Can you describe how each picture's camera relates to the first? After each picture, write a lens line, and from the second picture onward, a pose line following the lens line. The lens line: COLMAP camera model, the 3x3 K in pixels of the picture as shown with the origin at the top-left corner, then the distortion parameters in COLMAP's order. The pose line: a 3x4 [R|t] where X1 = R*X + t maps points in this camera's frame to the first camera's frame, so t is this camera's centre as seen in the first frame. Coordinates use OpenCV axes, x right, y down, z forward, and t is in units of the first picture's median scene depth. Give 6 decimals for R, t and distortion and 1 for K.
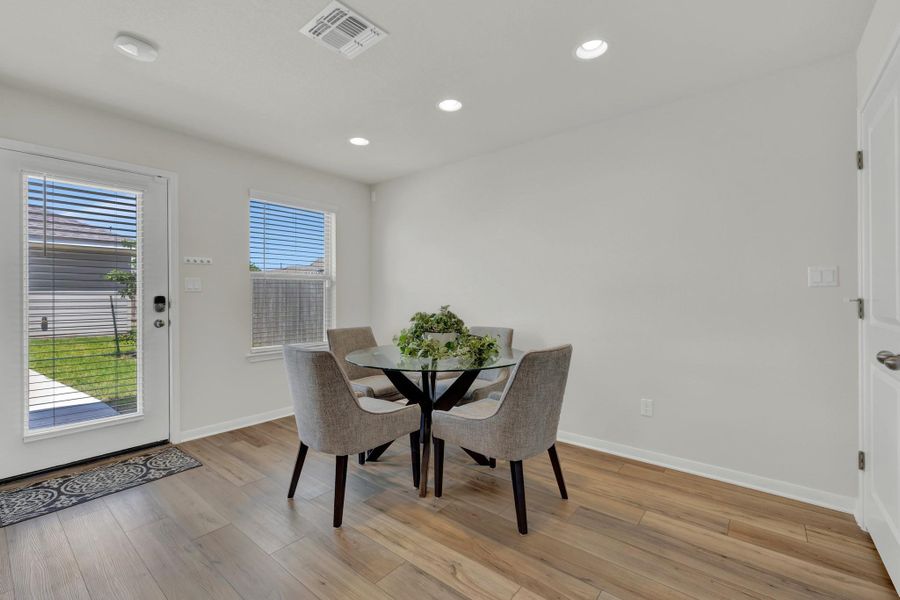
lens RADIAL K [[383.7, 0, 450.0], [0, 383.7, 295.0], [0, 0, 1]] dist [-0.027335, 0.007743]
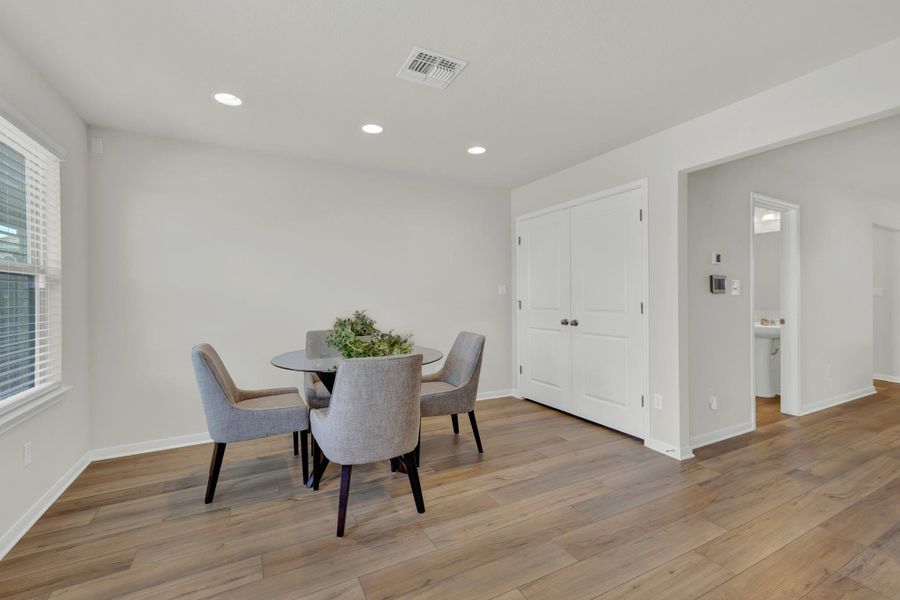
lens RADIAL K [[383.7, 0, 449.0], [0, 383.7, 298.3], [0, 0, 1]] dist [-0.027335, 0.007743]
pose [[0.393256, -0.005688, 0.919411, -1.283952], [-0.002740, 0.999969, 0.007358, -0.021928], [-0.919425, -0.005412, 0.393228, 0.497223]]
